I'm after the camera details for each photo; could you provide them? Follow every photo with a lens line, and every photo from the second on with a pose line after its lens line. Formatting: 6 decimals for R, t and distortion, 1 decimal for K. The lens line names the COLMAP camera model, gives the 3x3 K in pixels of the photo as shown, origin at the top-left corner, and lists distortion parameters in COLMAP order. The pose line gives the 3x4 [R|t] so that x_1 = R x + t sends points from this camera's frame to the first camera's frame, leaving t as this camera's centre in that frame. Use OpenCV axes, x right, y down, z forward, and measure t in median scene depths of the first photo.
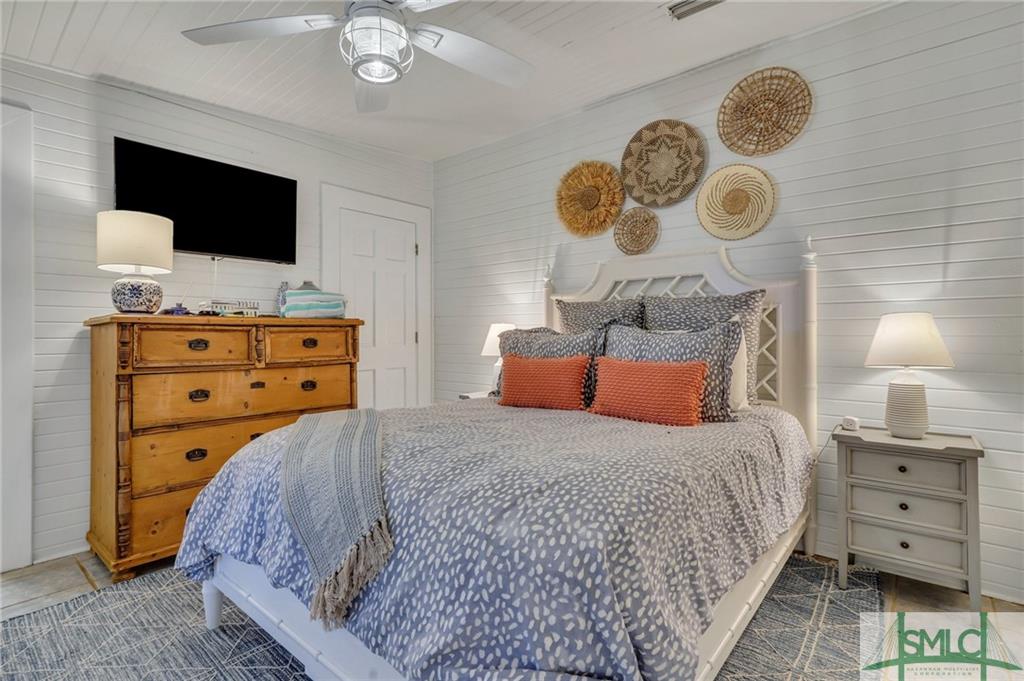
lens RADIAL K [[491.2, 0, 512.0], [0, 491.2, 331.7], [0, 0, 1]] dist [-0.008010, 0.004595]
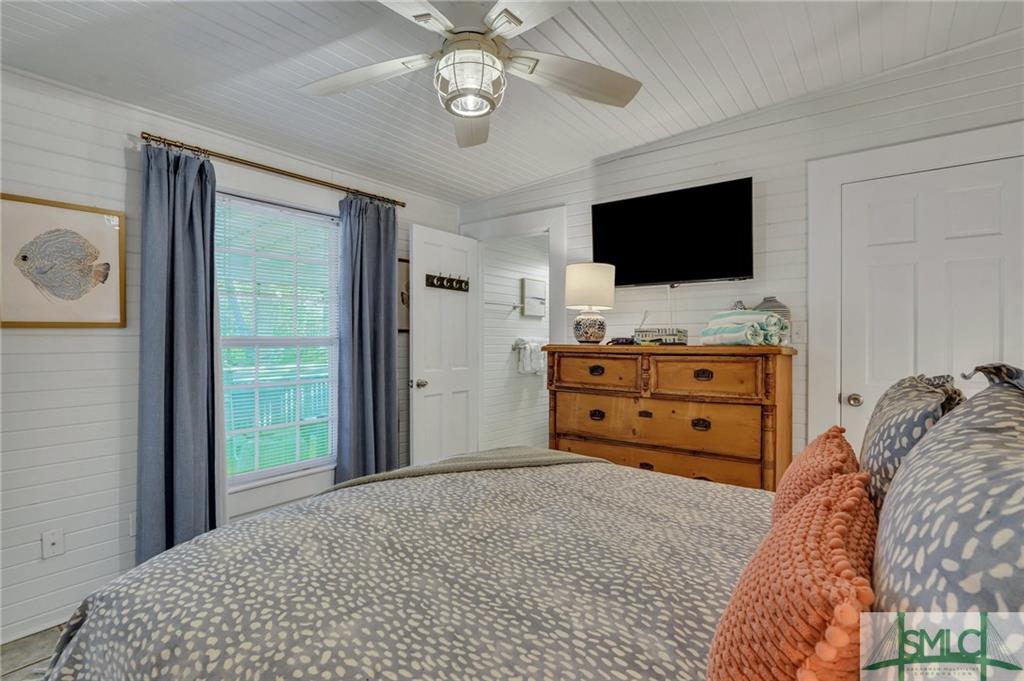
lens RADIAL K [[505.8, 0, 512.8], [0, 505.8, 345.9], [0, 0, 1]] dist [-0.004896, -0.000731]
pose [[0.067582, 0.009779, -0.997666, 0.481761], [-0.000419, 0.999952, 0.009773, -0.038908], [0.997714, -0.000242, 0.067583, 0.668247]]
